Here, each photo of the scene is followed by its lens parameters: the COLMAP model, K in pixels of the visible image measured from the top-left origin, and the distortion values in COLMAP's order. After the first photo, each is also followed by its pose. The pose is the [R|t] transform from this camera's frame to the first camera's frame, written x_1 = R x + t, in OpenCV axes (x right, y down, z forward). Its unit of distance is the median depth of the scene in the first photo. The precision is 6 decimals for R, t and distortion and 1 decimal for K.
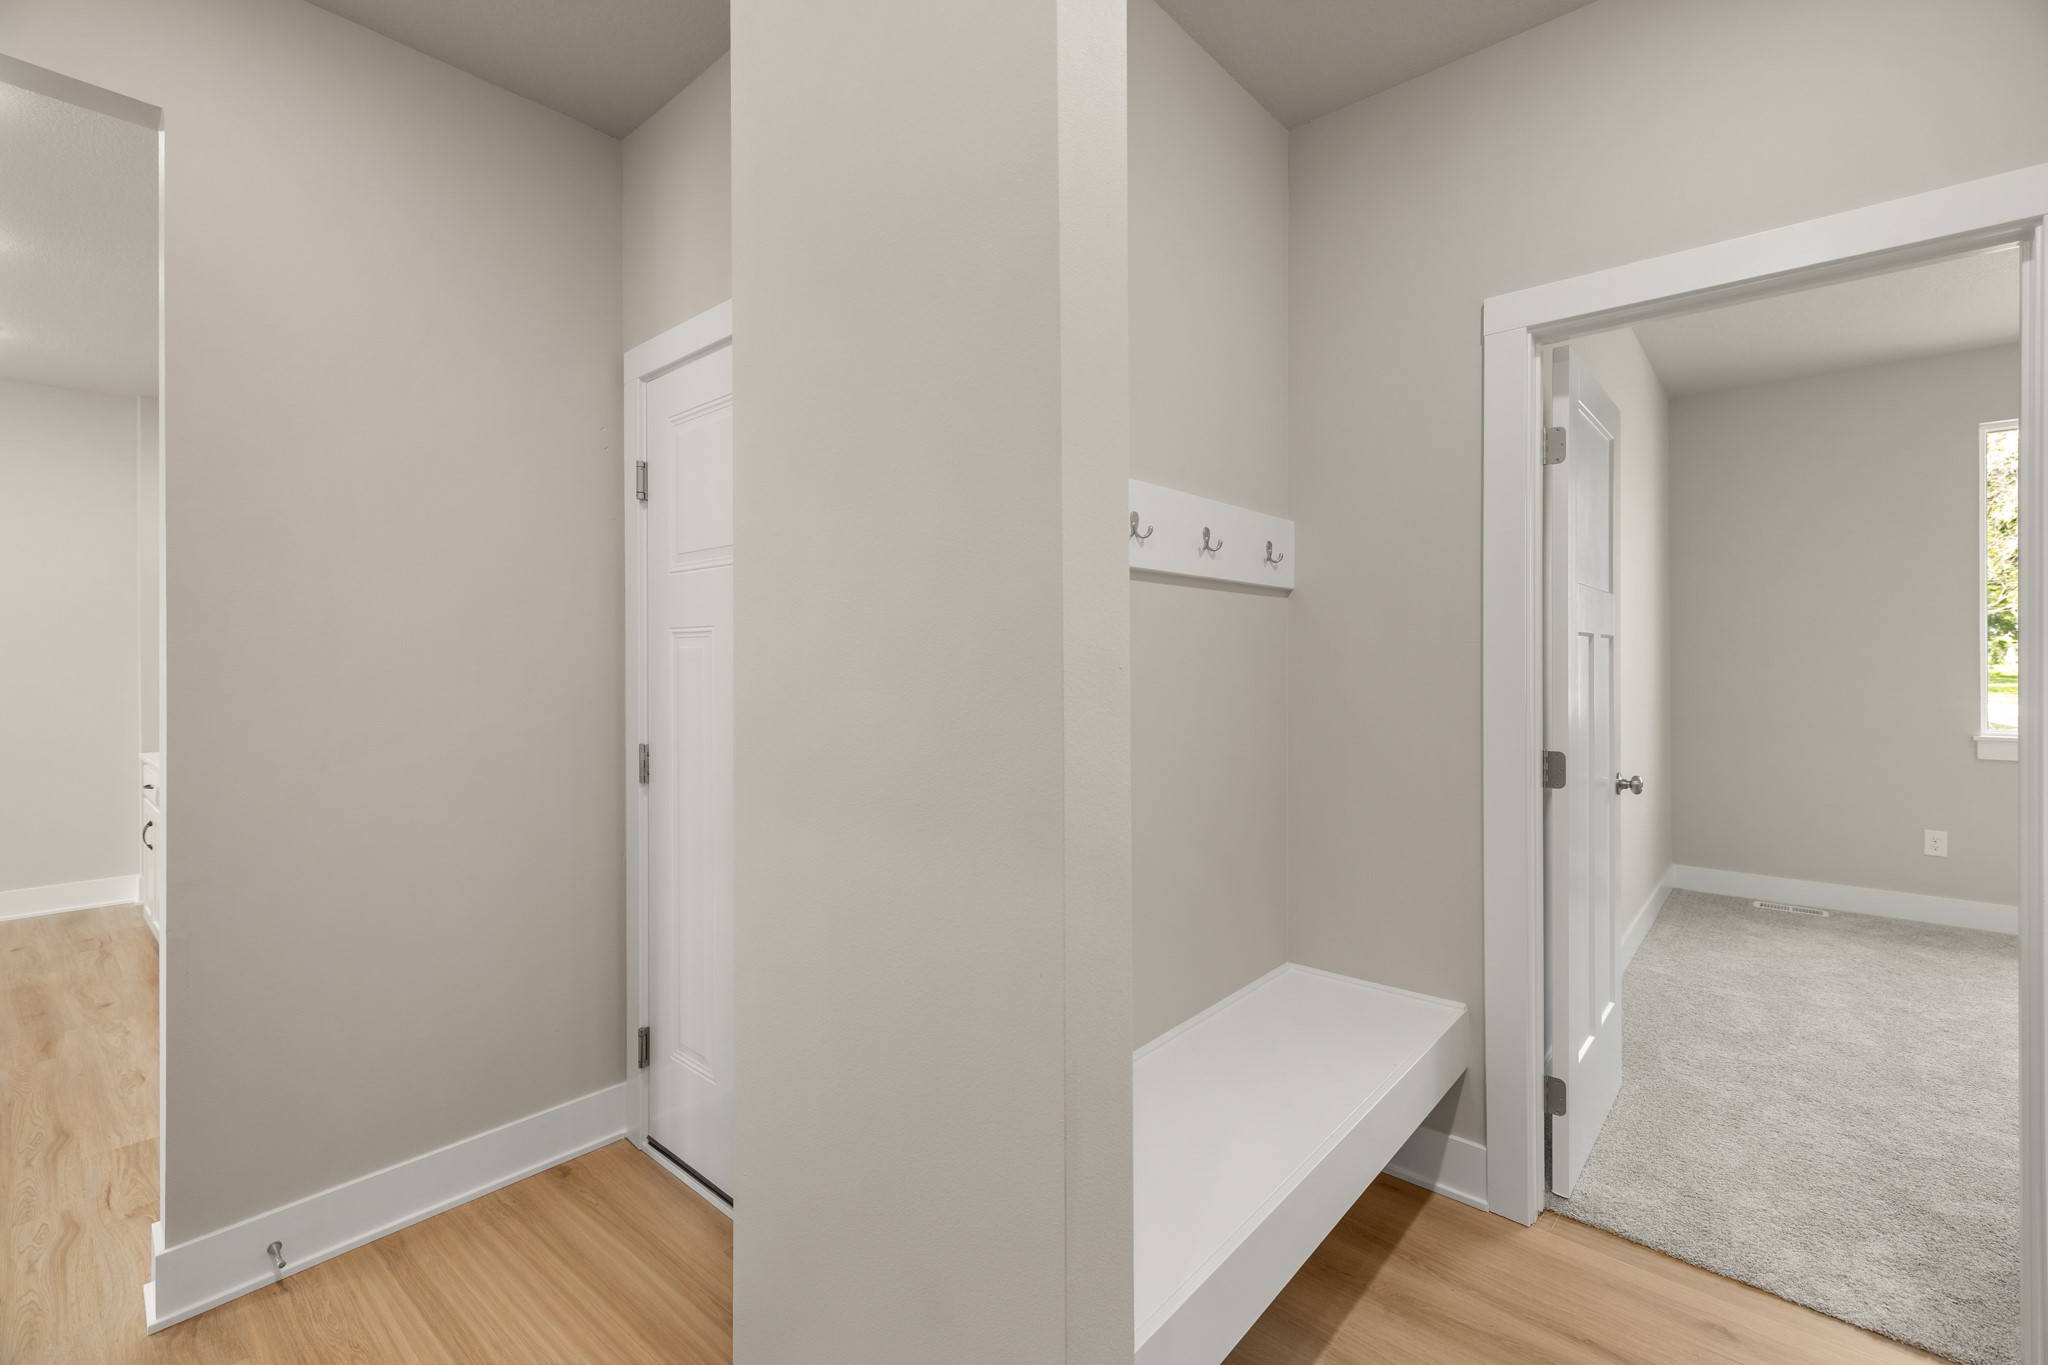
lens RADIAL K [[873.1, 0, 1028.1], [0, 873.1, 671.6], [0, 0, 1]] dist [0.003147, -0.001153]
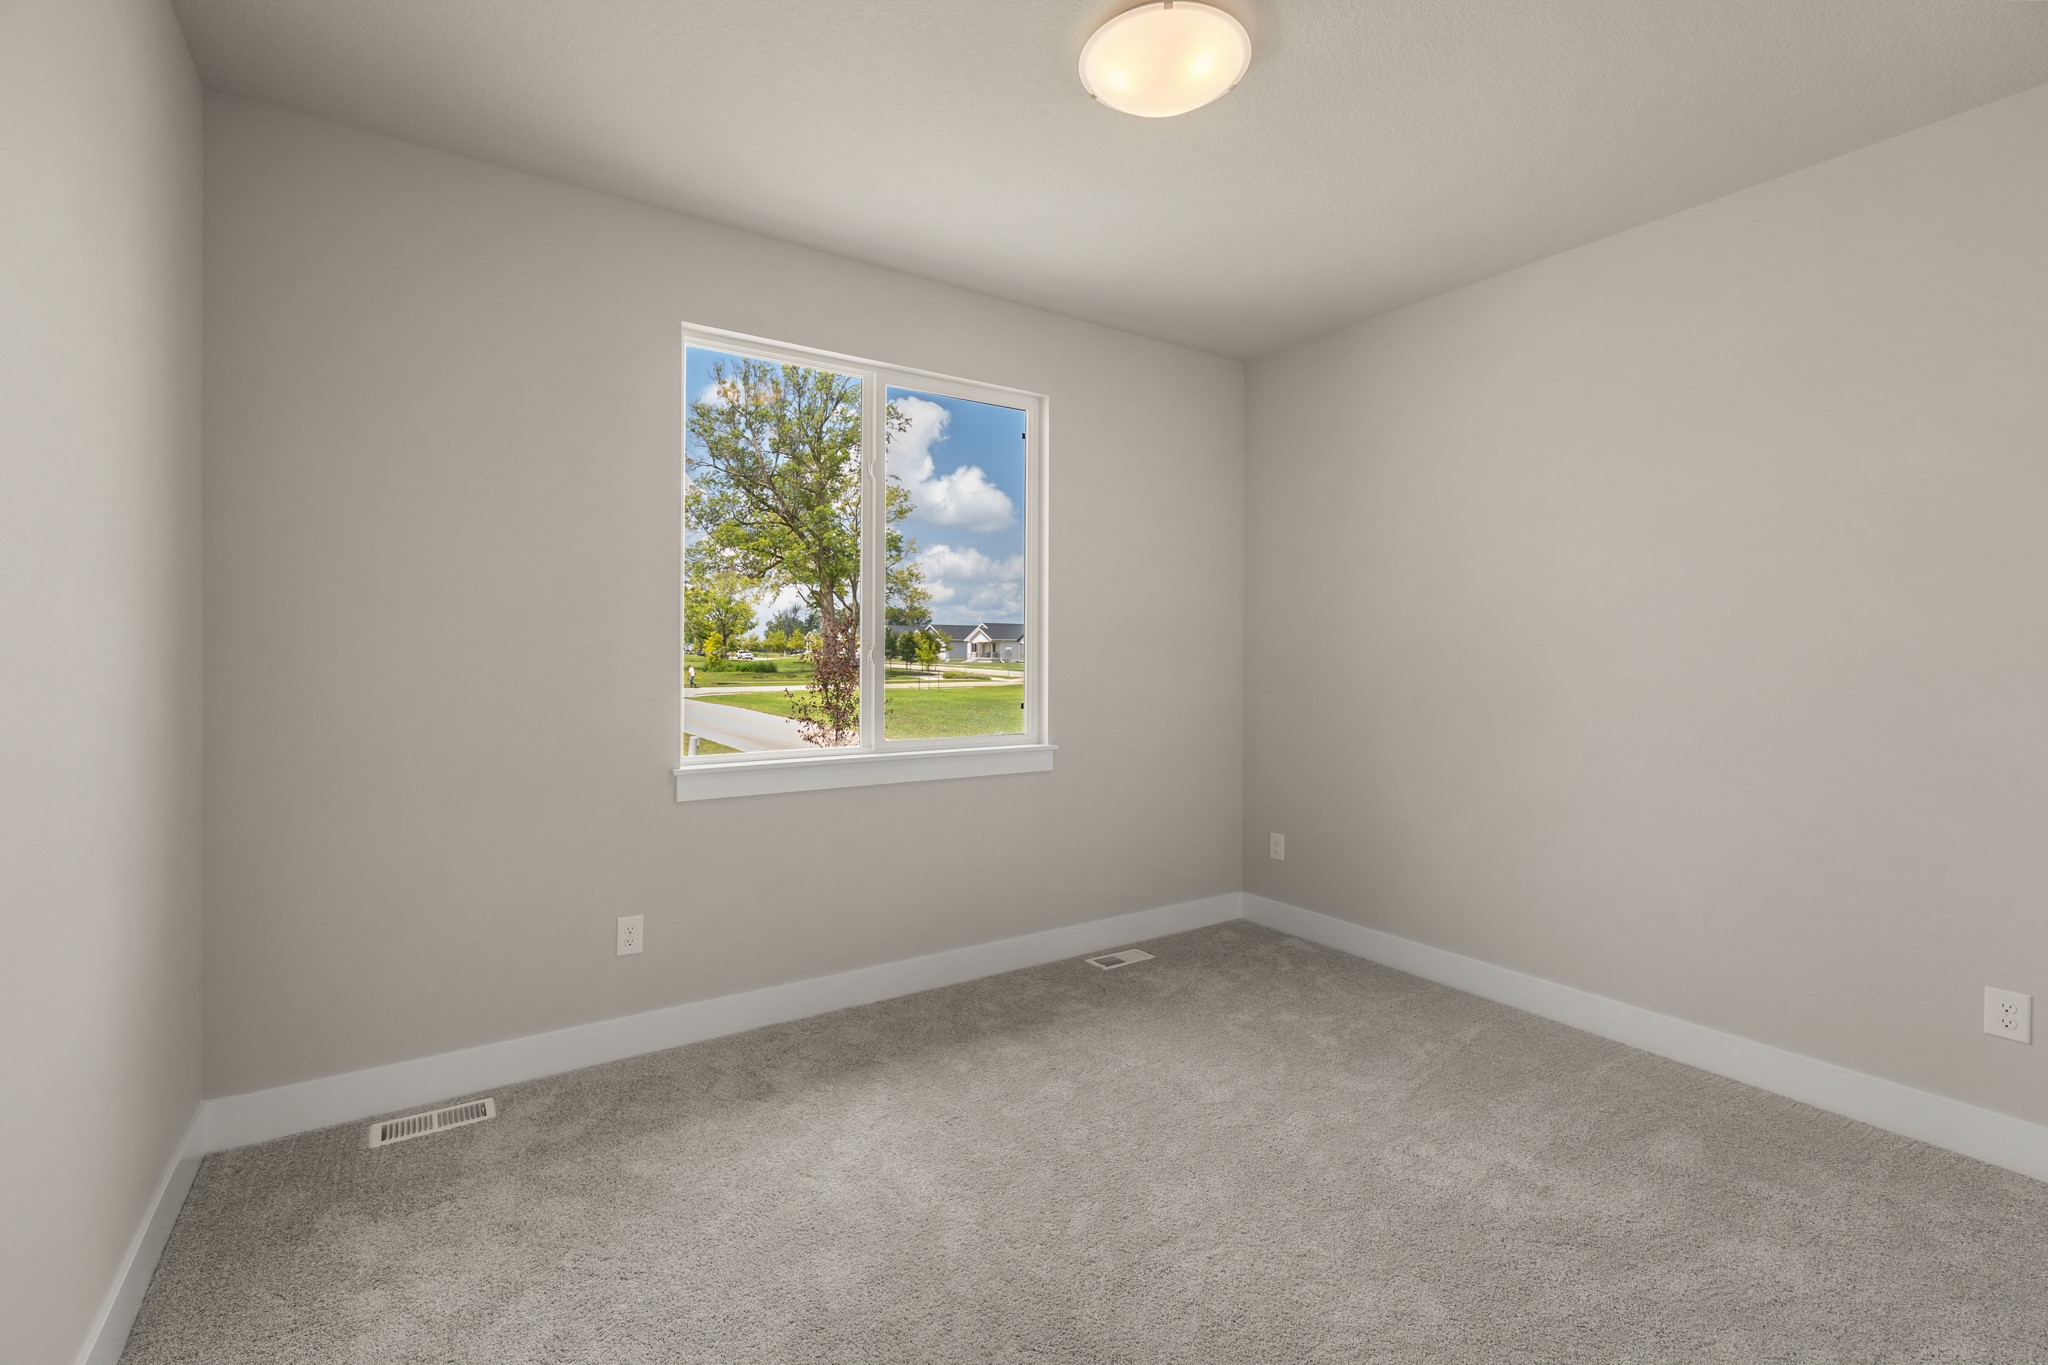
lens RADIAL K [[873.1, 0, 991.7], [0, 873.1, 654.8], [0, 0, 1]] dist [0.003147, -0.001153]
pose [[0.257926, 0.010170, 0.966111, 0.792535], [0.000065, 0.999944, -0.010543, -0.015446], [-0.966165, 0.002782, 0.257911, 0.959573]]
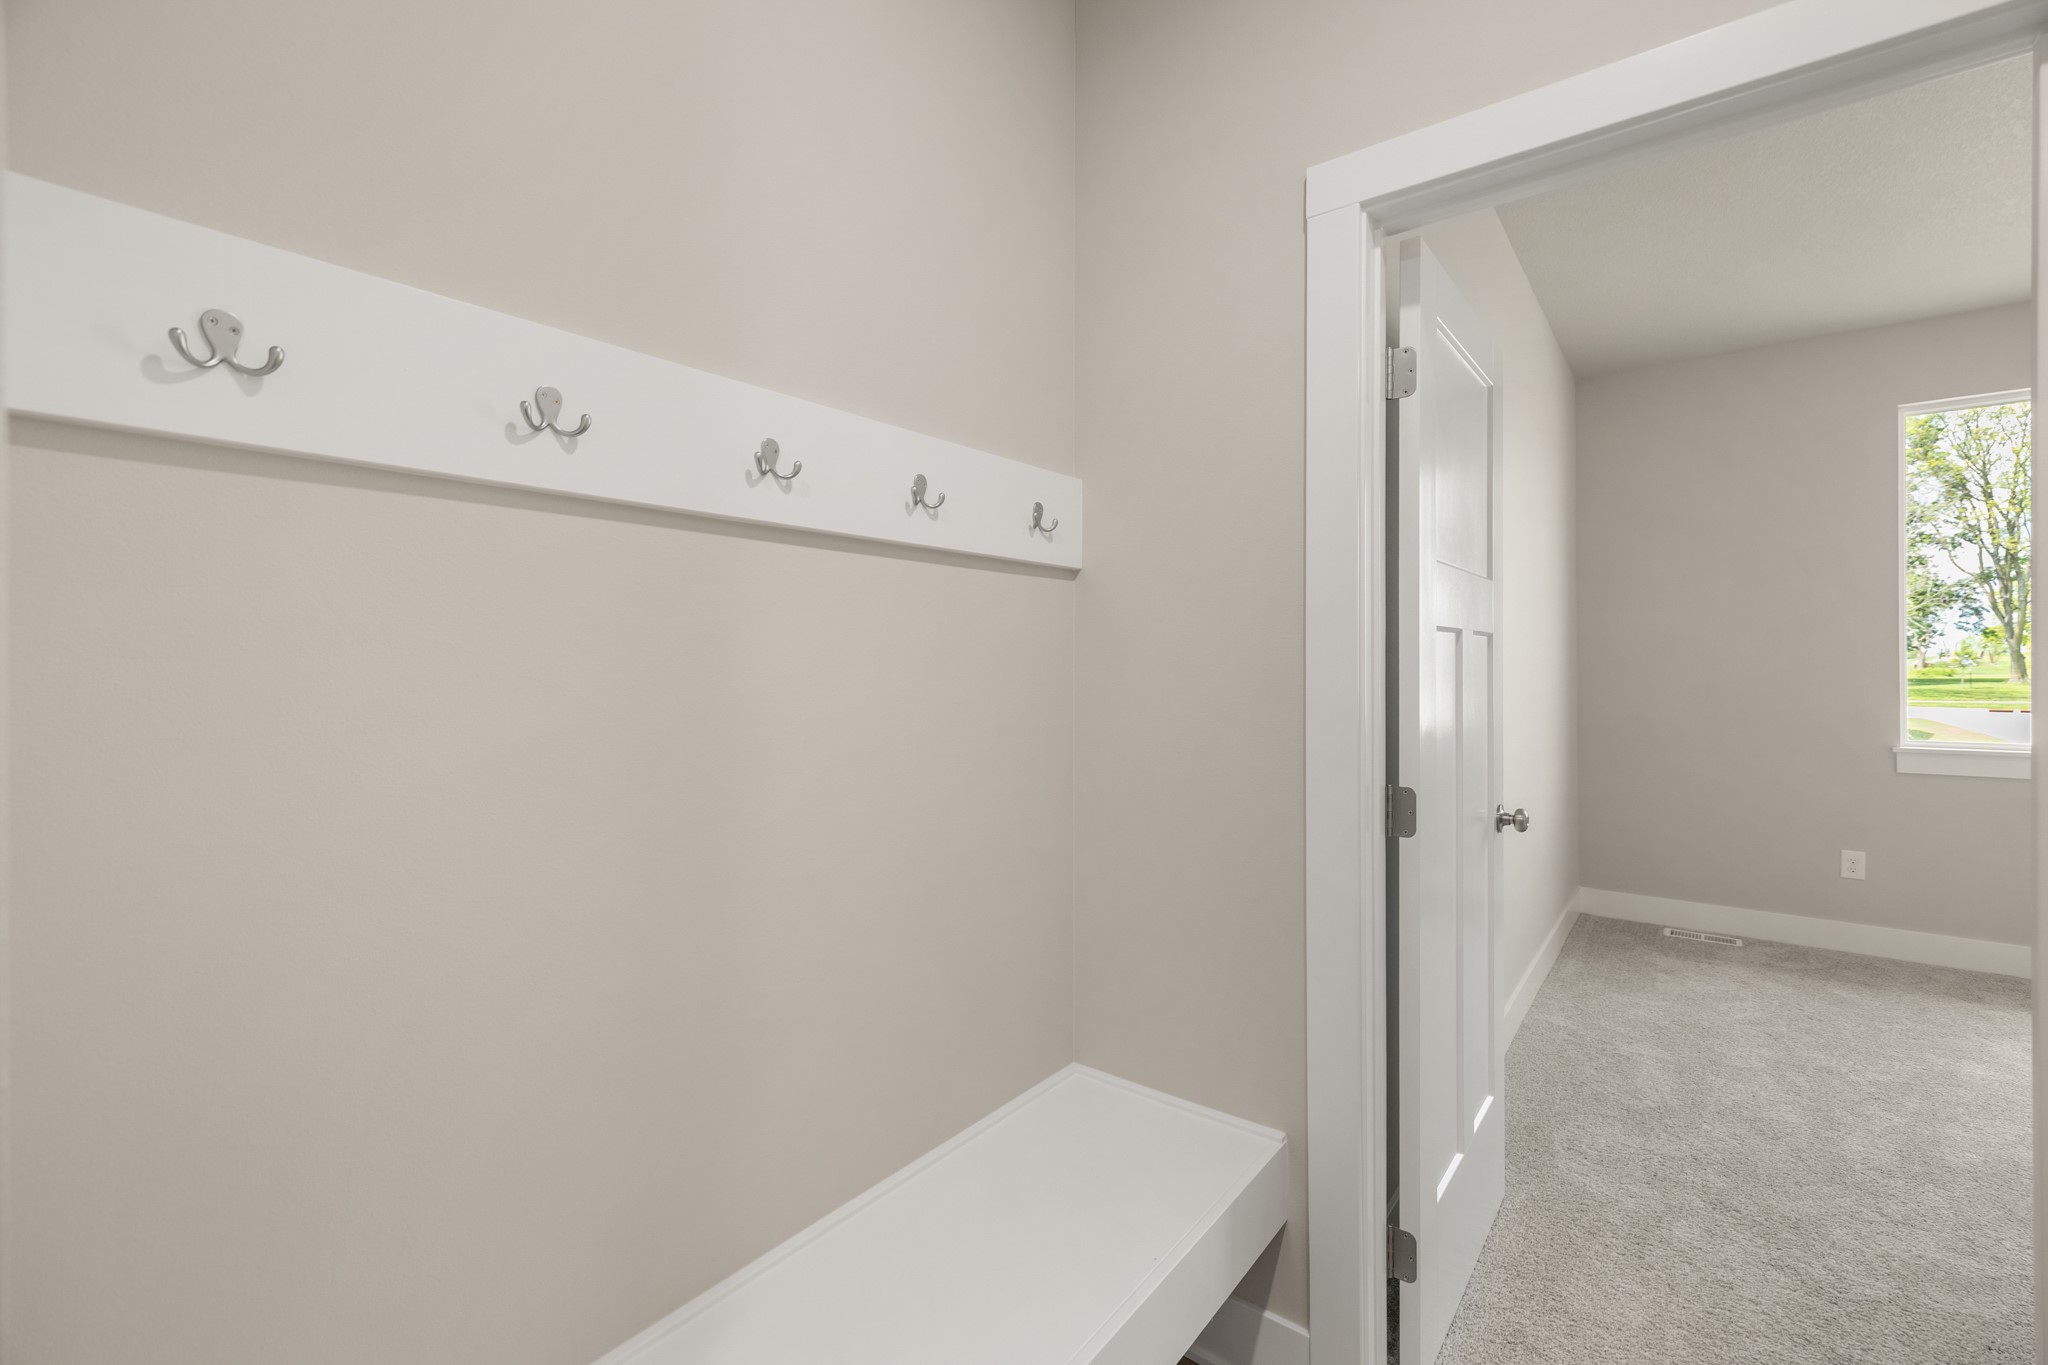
lens RADIAL K [[873.1, 0, 1028.3], [0, 873.1, 668.9], [0, 0, 1]] dist [0.003147, -0.001153]
pose [[0.998058, 0.002213, 0.062256, 0.207211], [-0.001984, 0.999991, -0.003742, -0.004591], [-0.062263, 0.003611, 0.998053, 0.243408]]
